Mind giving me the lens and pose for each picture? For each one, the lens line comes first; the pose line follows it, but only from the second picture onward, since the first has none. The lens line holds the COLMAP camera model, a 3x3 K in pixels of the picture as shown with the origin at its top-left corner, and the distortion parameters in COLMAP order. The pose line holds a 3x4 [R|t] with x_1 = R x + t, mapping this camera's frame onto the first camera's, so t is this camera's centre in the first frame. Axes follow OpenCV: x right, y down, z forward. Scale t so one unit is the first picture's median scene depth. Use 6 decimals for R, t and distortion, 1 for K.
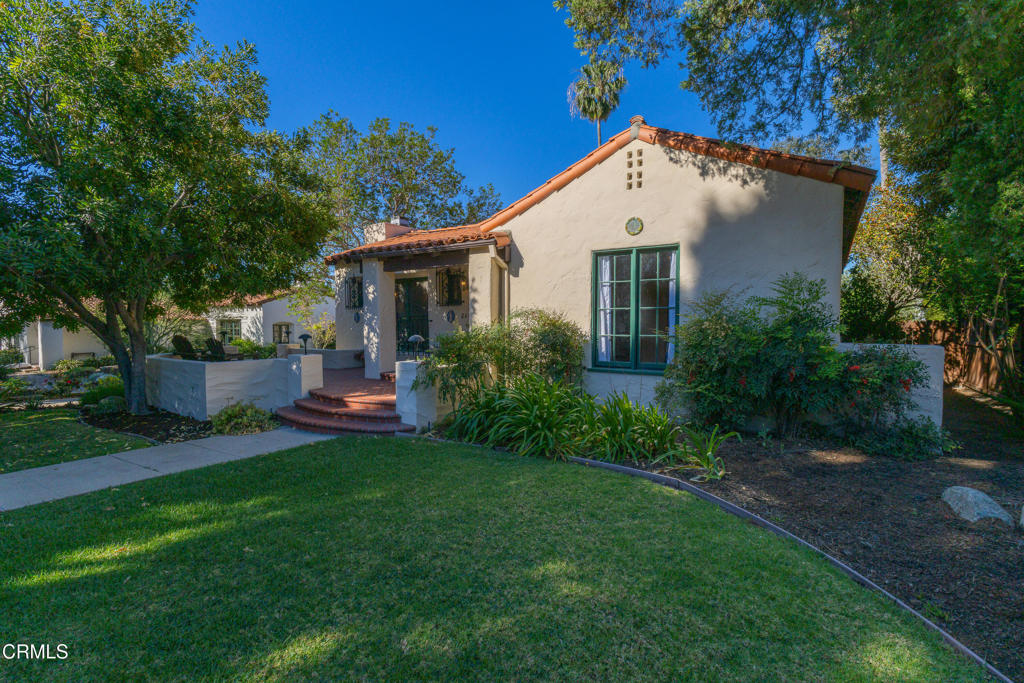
lens RADIAL K [[477.9, 0, 512.0], [0, 477.9, 341.5], [0, 0, 1]] dist [0.003439, 0.000388]
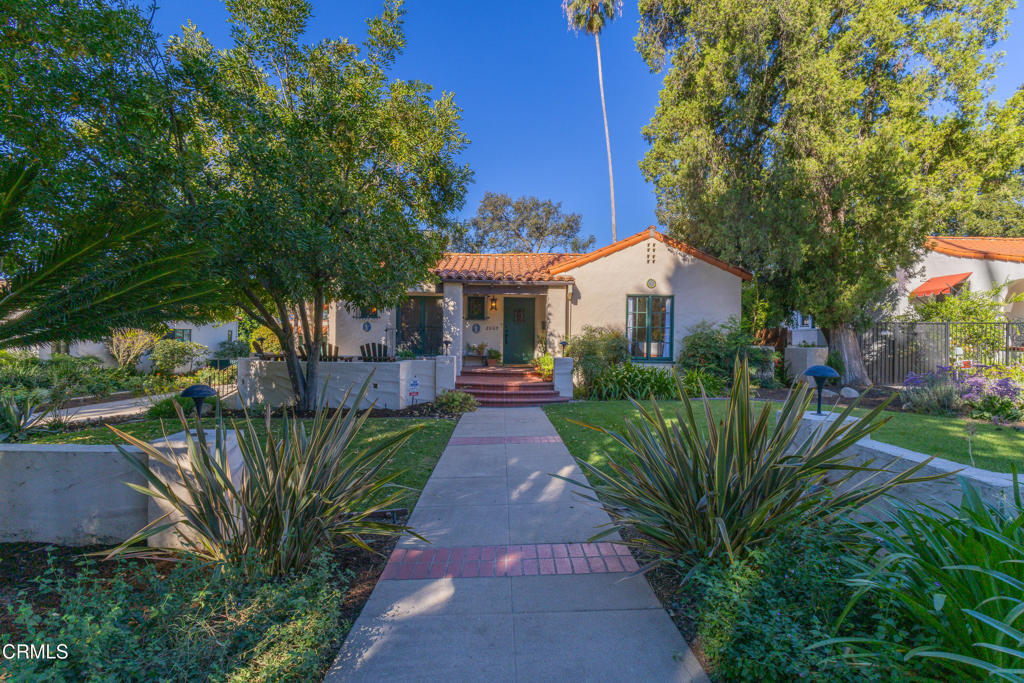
lens RADIAL K [[473.0, 0, 512.0], [0, 473.0, 341.5], [0, 0, 1]] dist [0.002516, 0.000316]
pose [[0.821983, 0.007990, 0.569457, -1.097502], [0.007348, 0.999670, -0.024634, 0.023215], [-0.569465, 0.024433, 0.821652, -0.174366]]
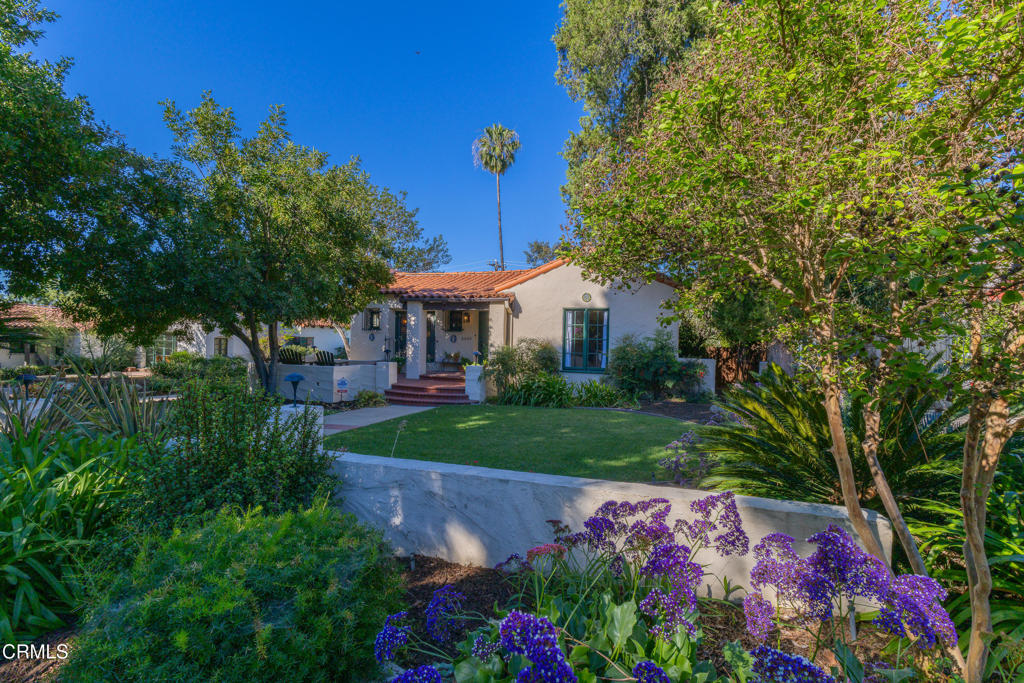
lens RADIAL K [[473.0, 0, 512.0], [0, 473.0, 341.5], [0, 0, 1]] dist [0.002516, 0.000316]
pose [[0.961582, 0.021896, 0.273643, -0.500321], [-0.012134, 0.999230, -0.037318, 0.013661], [-0.274249, 0.032564, 0.961107, -0.684218]]
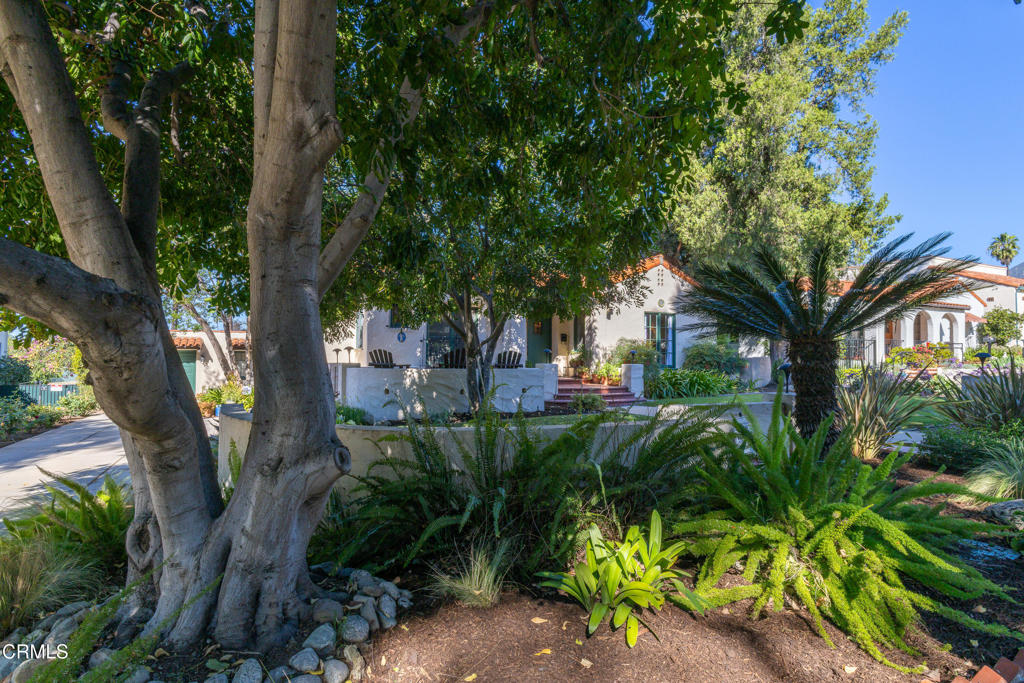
lens RADIAL K [[571.3, 0, 512.0], [0, 571.3, 341.5], [0, 0, 1]] dist [0.040606, 0.000178]
pose [[0.498031, 0.026705, 0.866748, -2.098341], [0.018960, 0.998951, -0.041673, 0.027419], [-0.866952, 0.037188, 0.497002, 0.261721]]
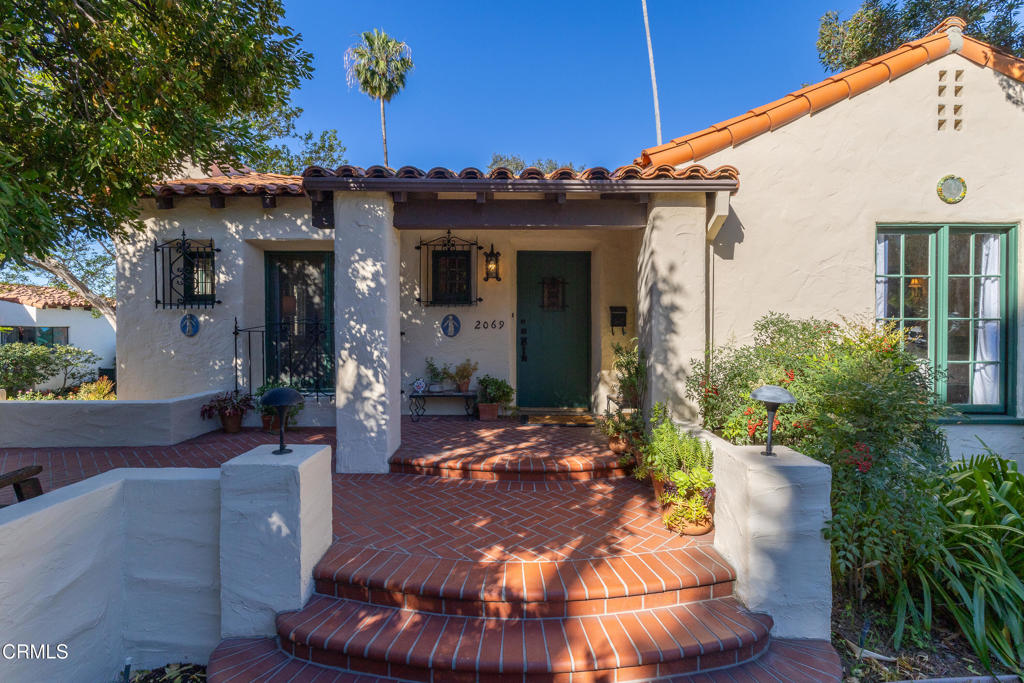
lens RADIAL K [[473.0, 0, 512.0], [0, 473.0, 341.5], [0, 0, 1]] dist [0.002516, 0.000316]
pose [[0.837768, -0.014439, 0.545836, -0.508735], [0.018327, 0.999831, -0.001680, -0.044923], [-0.545719, 0.011411, 0.837890, 0.708122]]
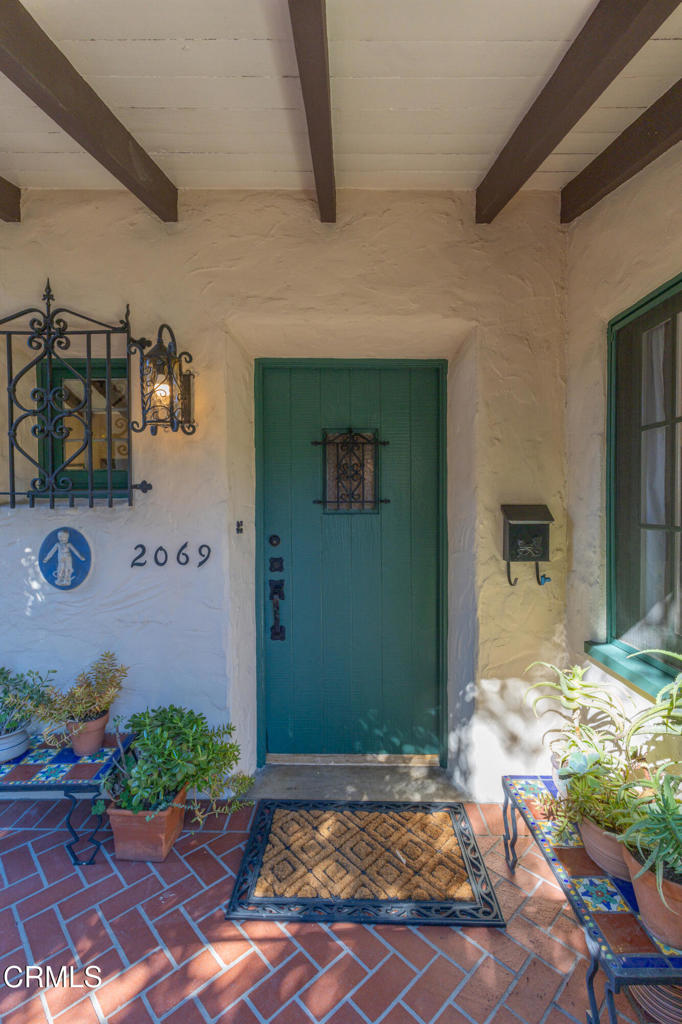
lens RADIAL K [[473.0, 0, 341.0], [0, 473.0, 512.0], [0, 0, 1]] dist [0.002516, 0.000316]
pose [[0.836730, -0.014665, 0.547419, -0.194288], [0.020799, 0.999771, -0.005008, -0.095513], [-0.547220, 0.015576, 0.836844, 1.075072]]
